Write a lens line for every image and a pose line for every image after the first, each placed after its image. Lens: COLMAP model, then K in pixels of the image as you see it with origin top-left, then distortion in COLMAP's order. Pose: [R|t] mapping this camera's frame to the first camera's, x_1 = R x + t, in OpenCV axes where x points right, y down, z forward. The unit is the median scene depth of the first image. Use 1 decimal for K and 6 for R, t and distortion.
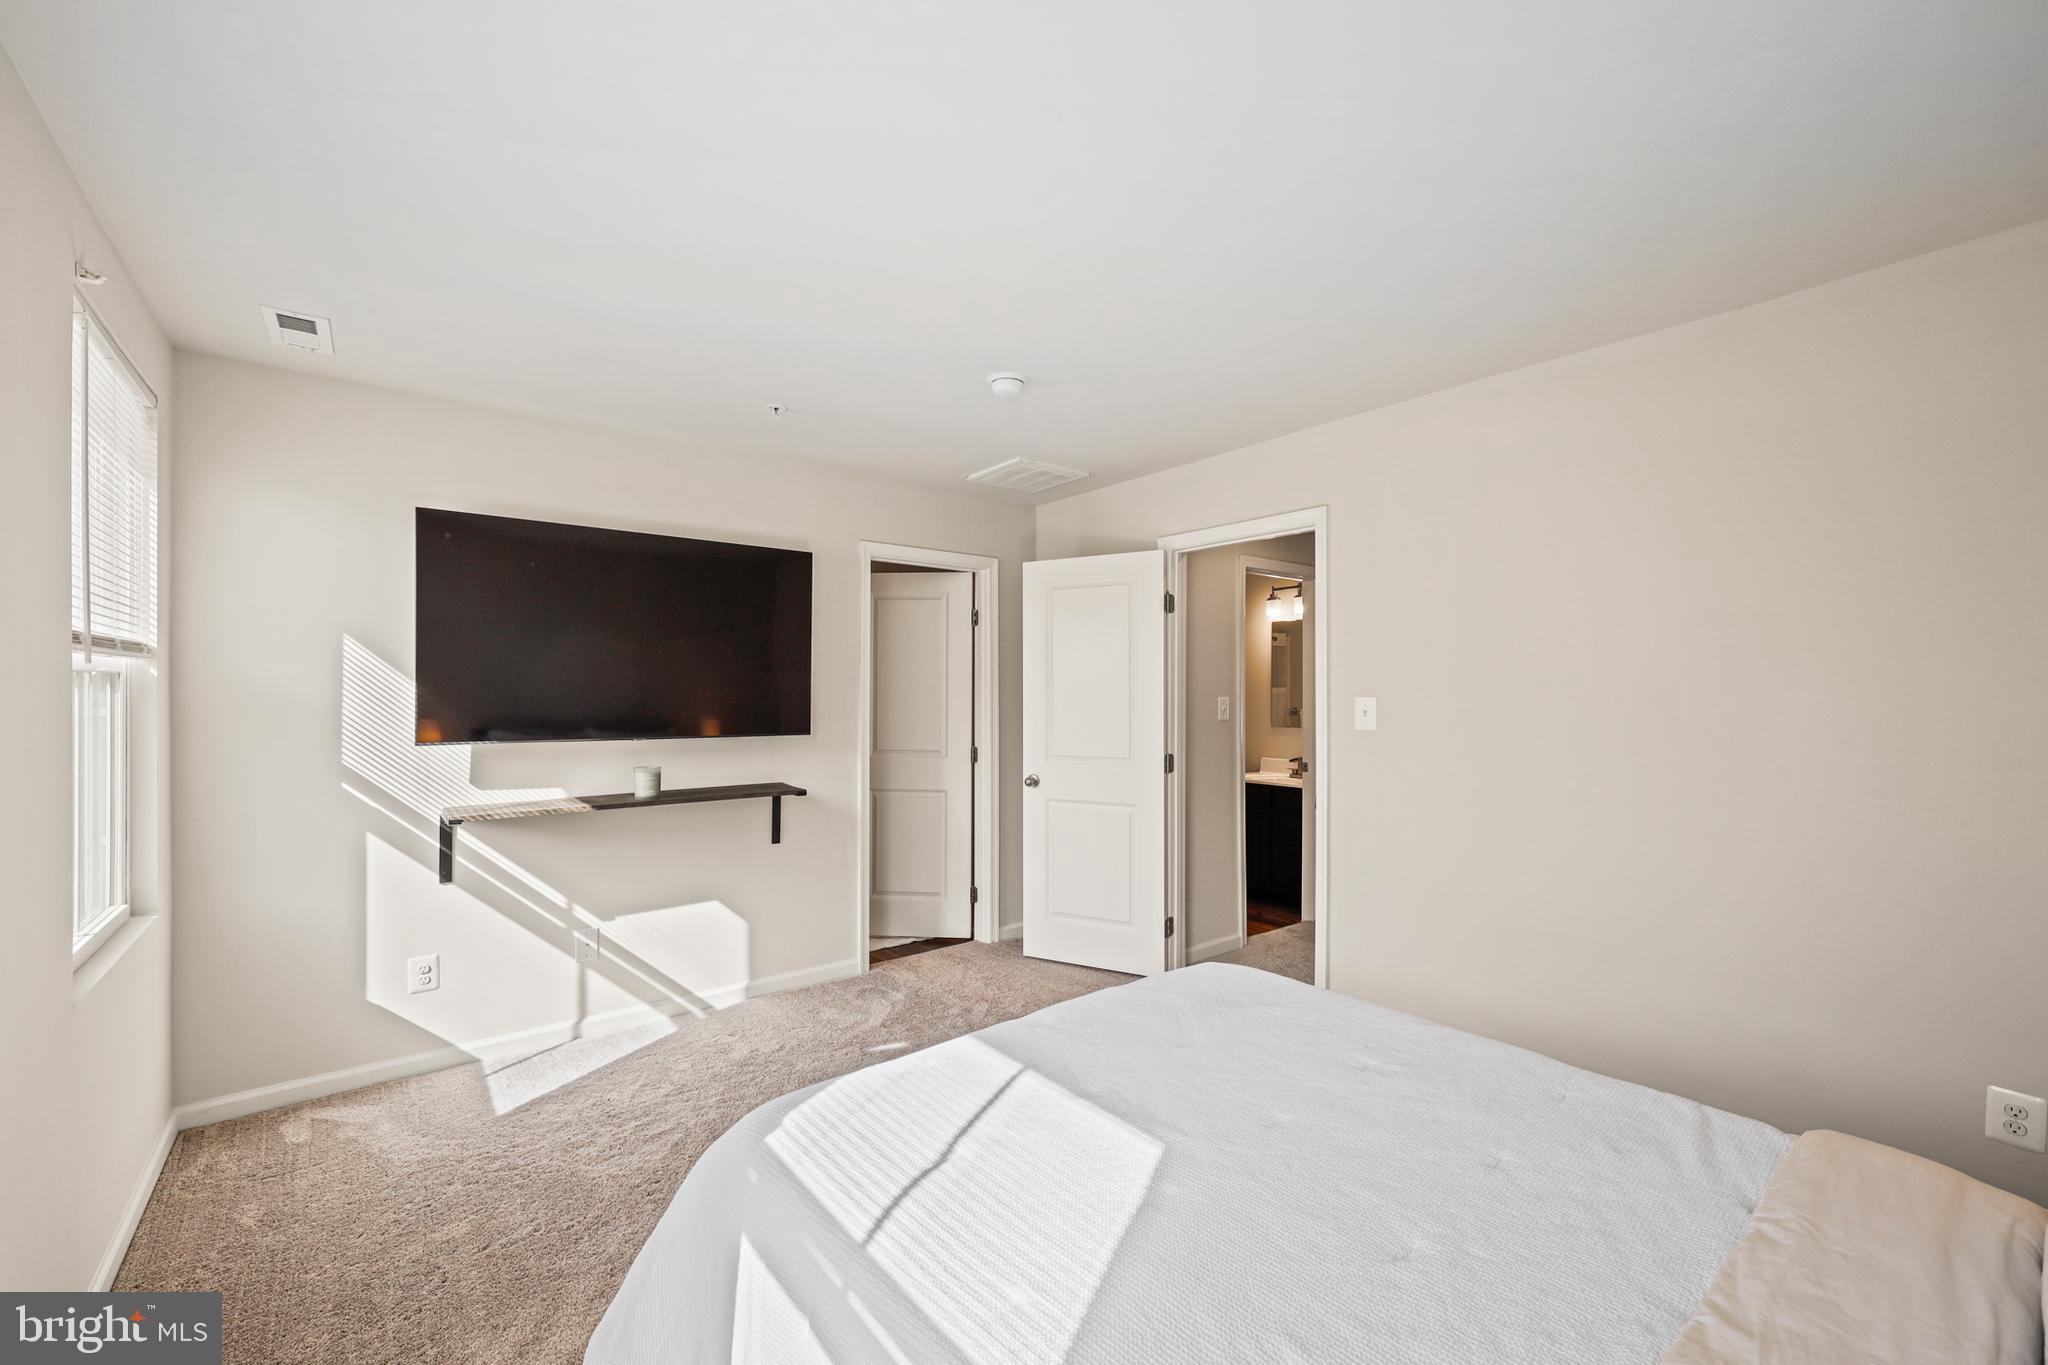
lens RADIAL K [[819.9, 0, 1024.0], [0, 819.9, 682.5], [0, 0, 1]] dist [-0.003273, -0.000520]
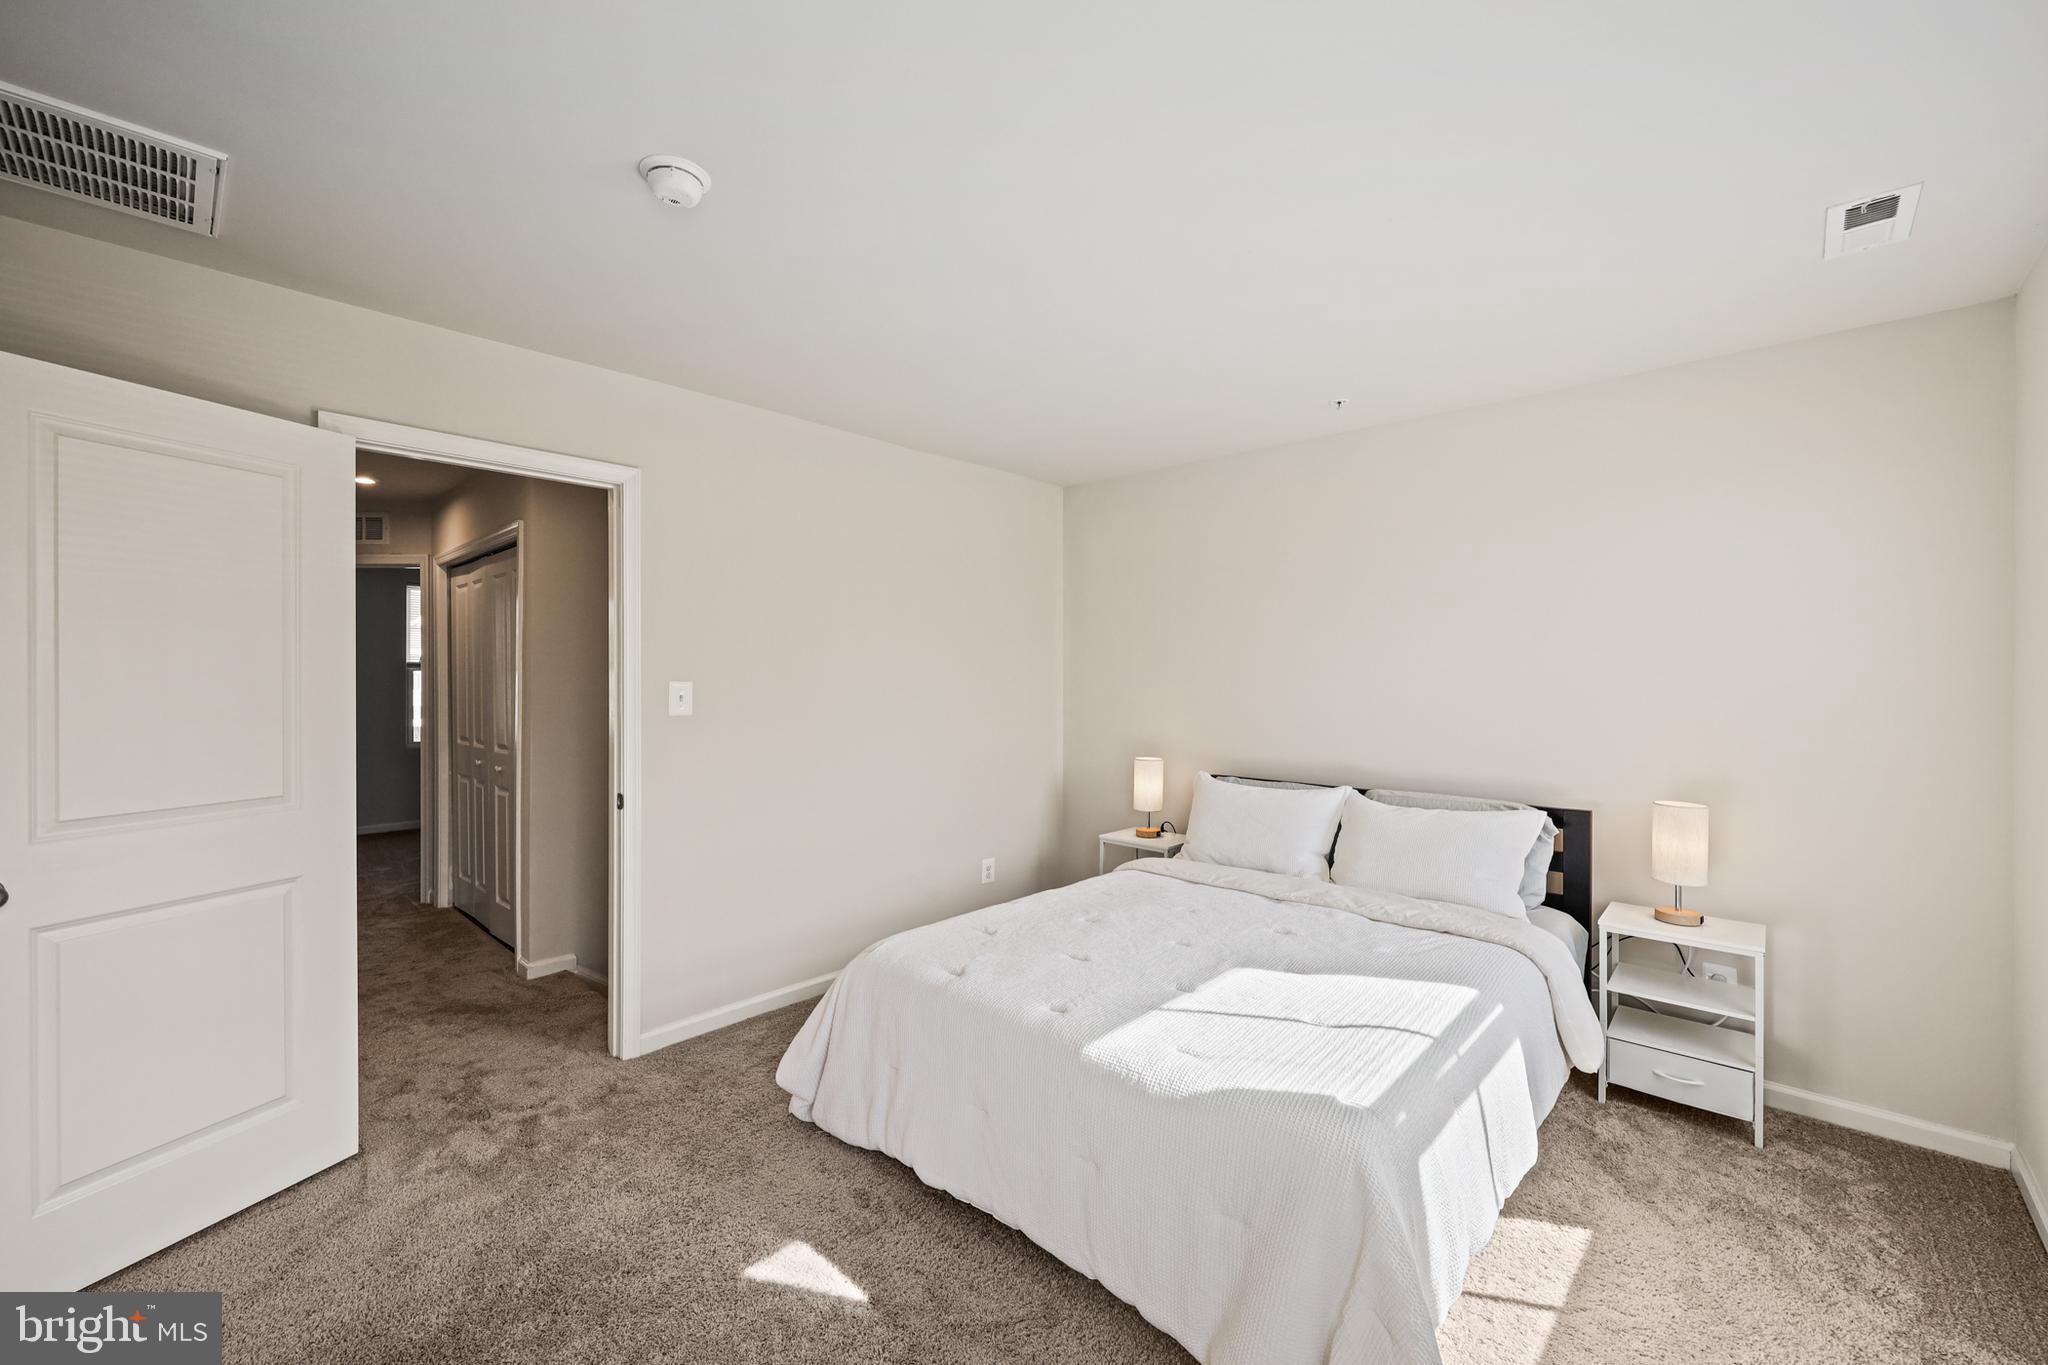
lens RADIAL K [[819.9, 0, 1024.0], [0, 819.9, 682.5], [0, 0, 1]] dist [-0.003273, -0.000520]
pose [[-0.134170, -0.004980, 0.990946, -0.595931], [-0.010580, 0.999938, 0.003593, 0.011282], [-0.990902, -0.010002, -0.134215, 0.733859]]
